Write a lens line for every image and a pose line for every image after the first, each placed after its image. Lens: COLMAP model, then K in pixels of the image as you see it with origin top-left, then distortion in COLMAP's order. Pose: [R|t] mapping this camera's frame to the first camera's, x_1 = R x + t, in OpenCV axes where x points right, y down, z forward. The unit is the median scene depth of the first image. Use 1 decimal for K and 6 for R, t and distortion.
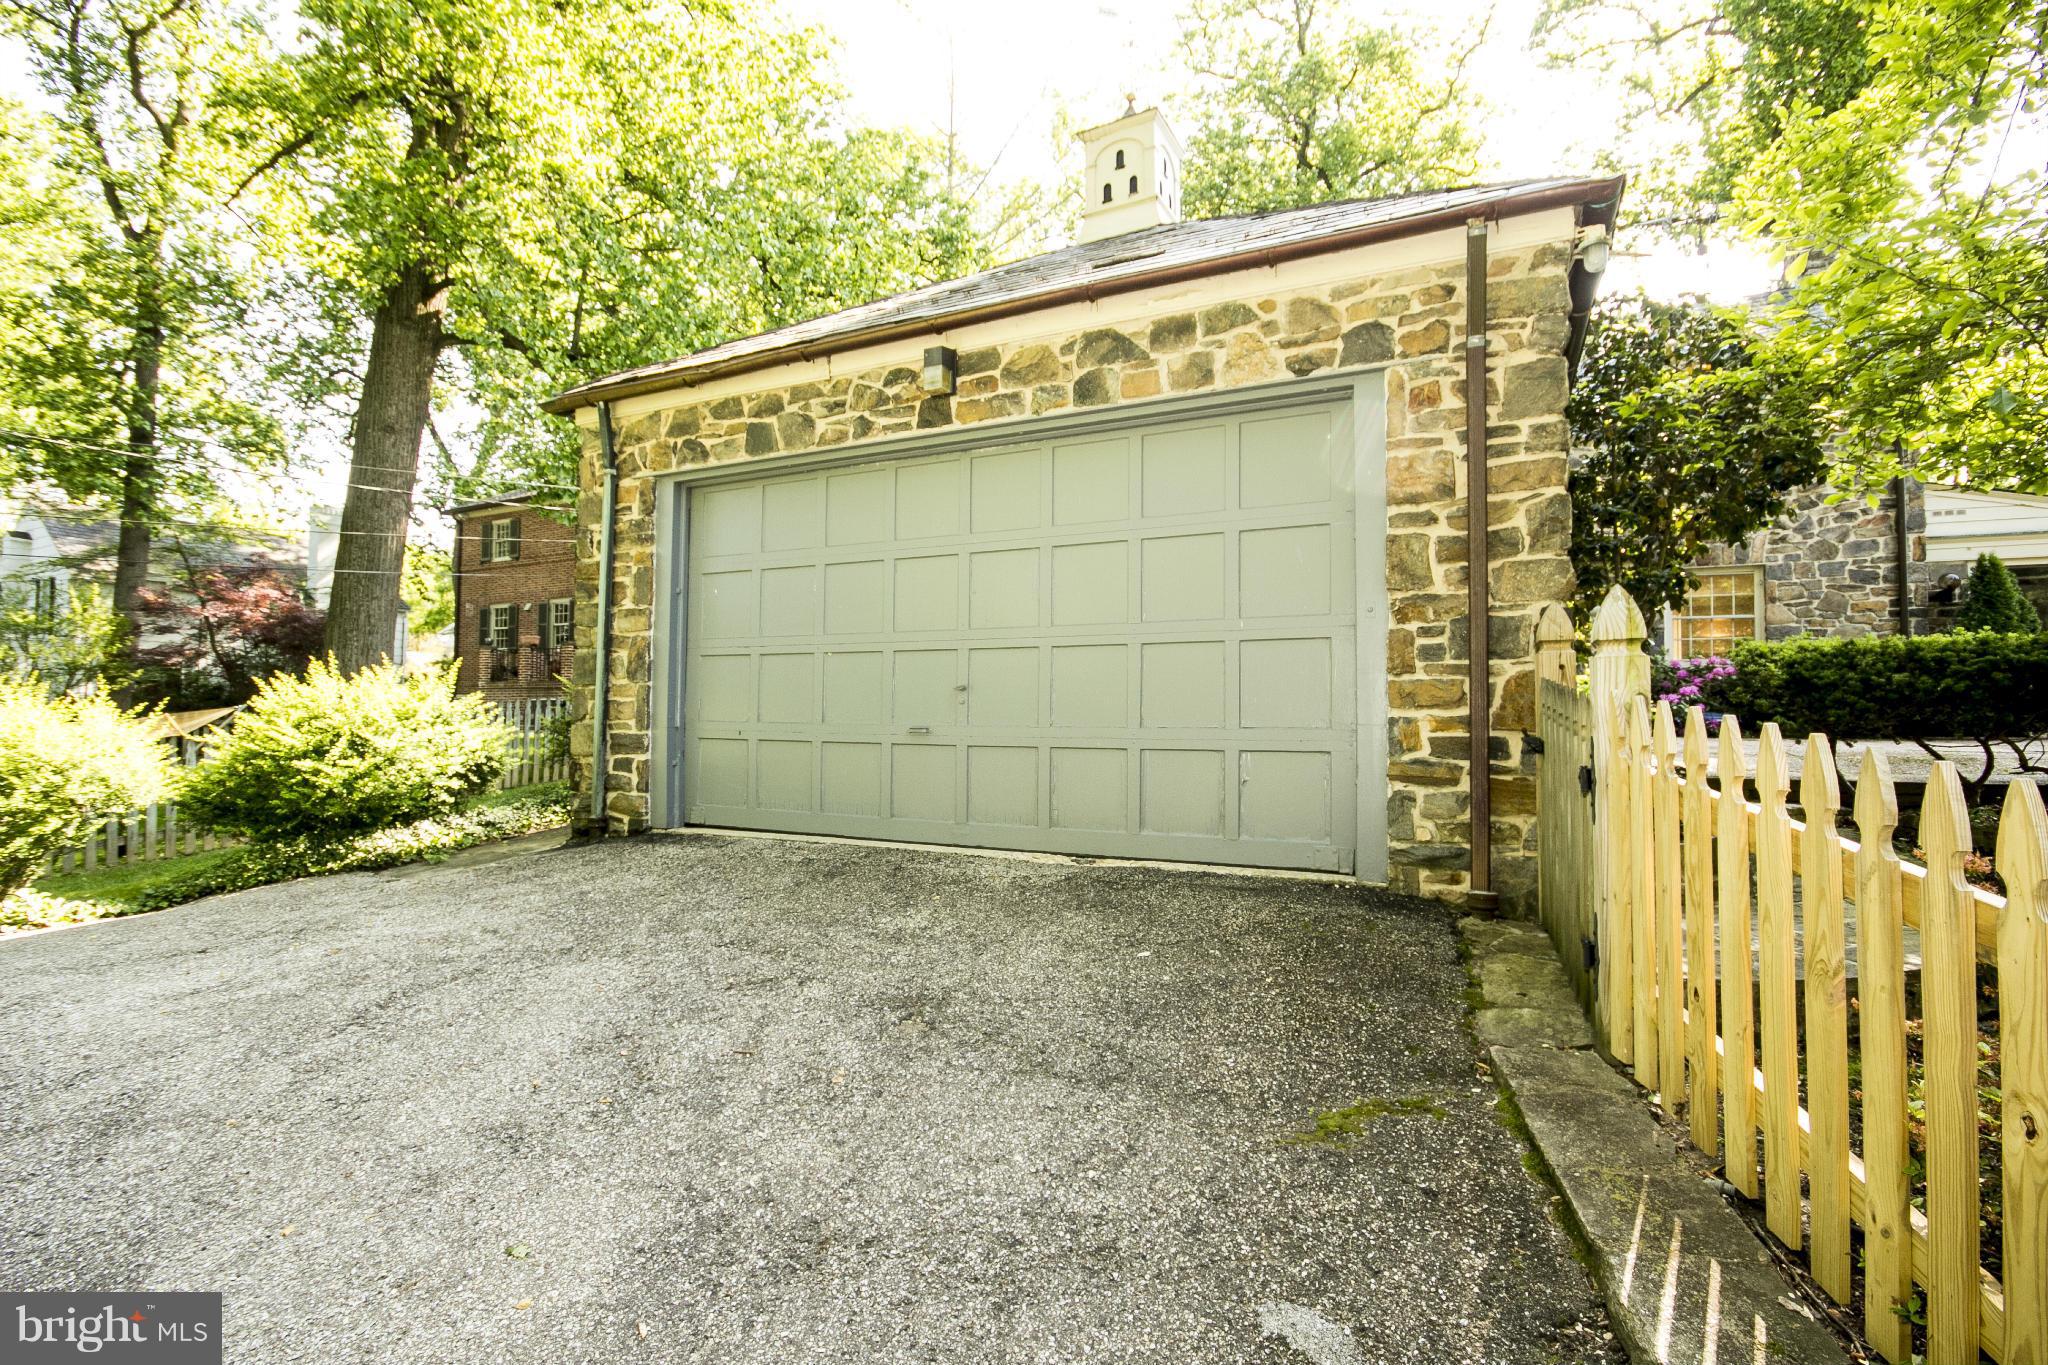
lens RADIAL K [[947.4, 0, 1027.1], [0, 947.4, 701.4], [0, 0, 1]] dist [-0.015626, 0.000339]
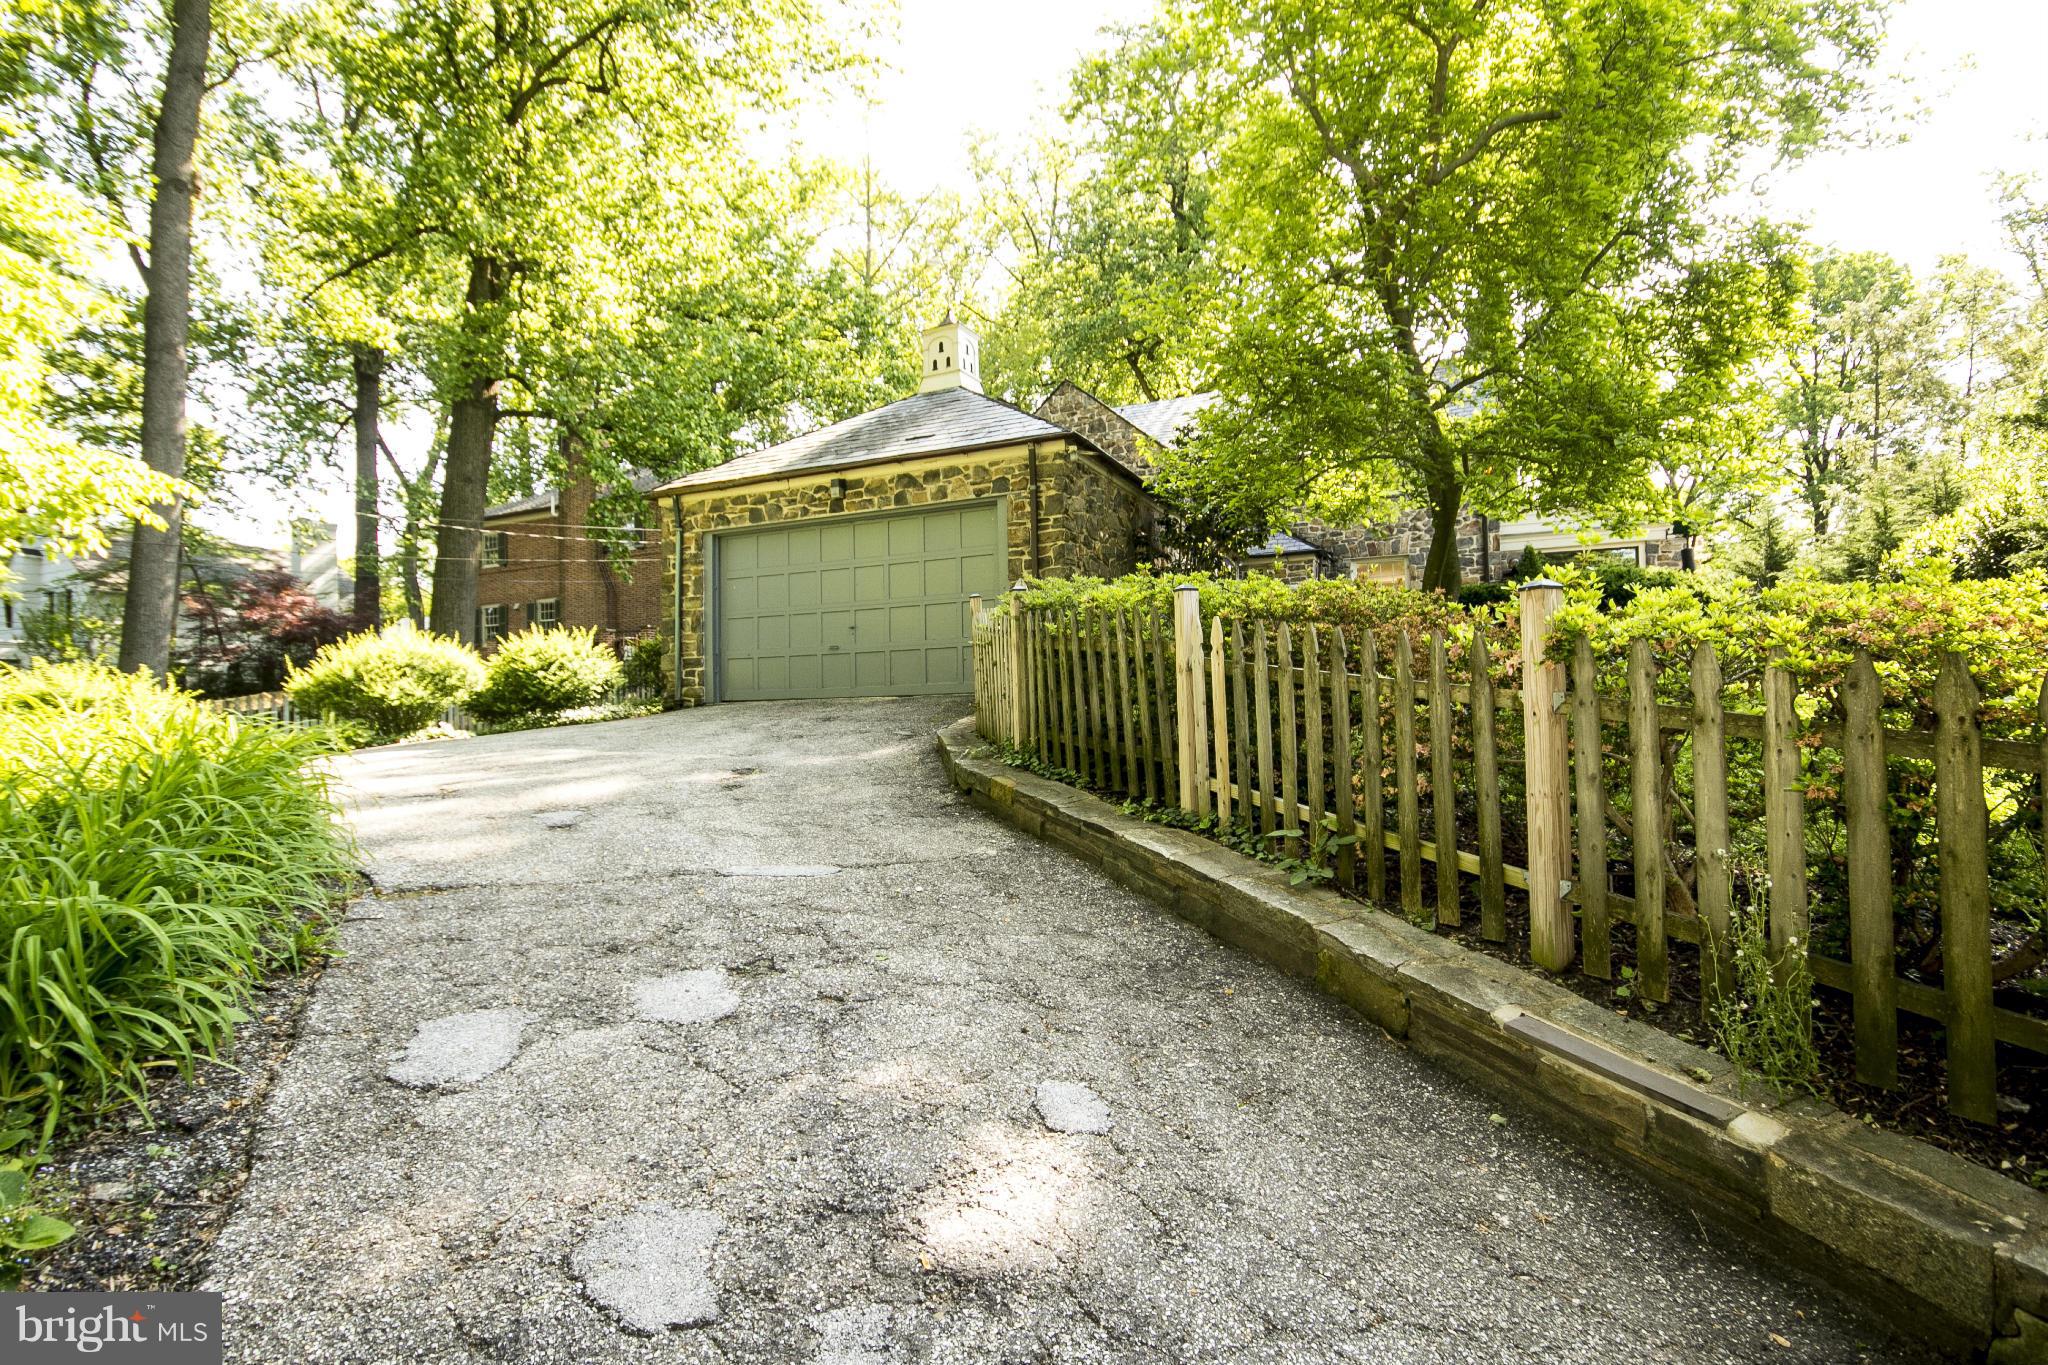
lens RADIAL K [[1067.0, 0, 1029.2], [0, 1067.0, 710.3], [0, 0, 1]] dist [-0.003528, -0.000536]
pose [[0.999149, -0.025884, 0.032121, 0.234523], [0.025812, 0.999663, 0.002653, 0.164939], [-0.032178, -0.001822, 0.999480, -1.371330]]
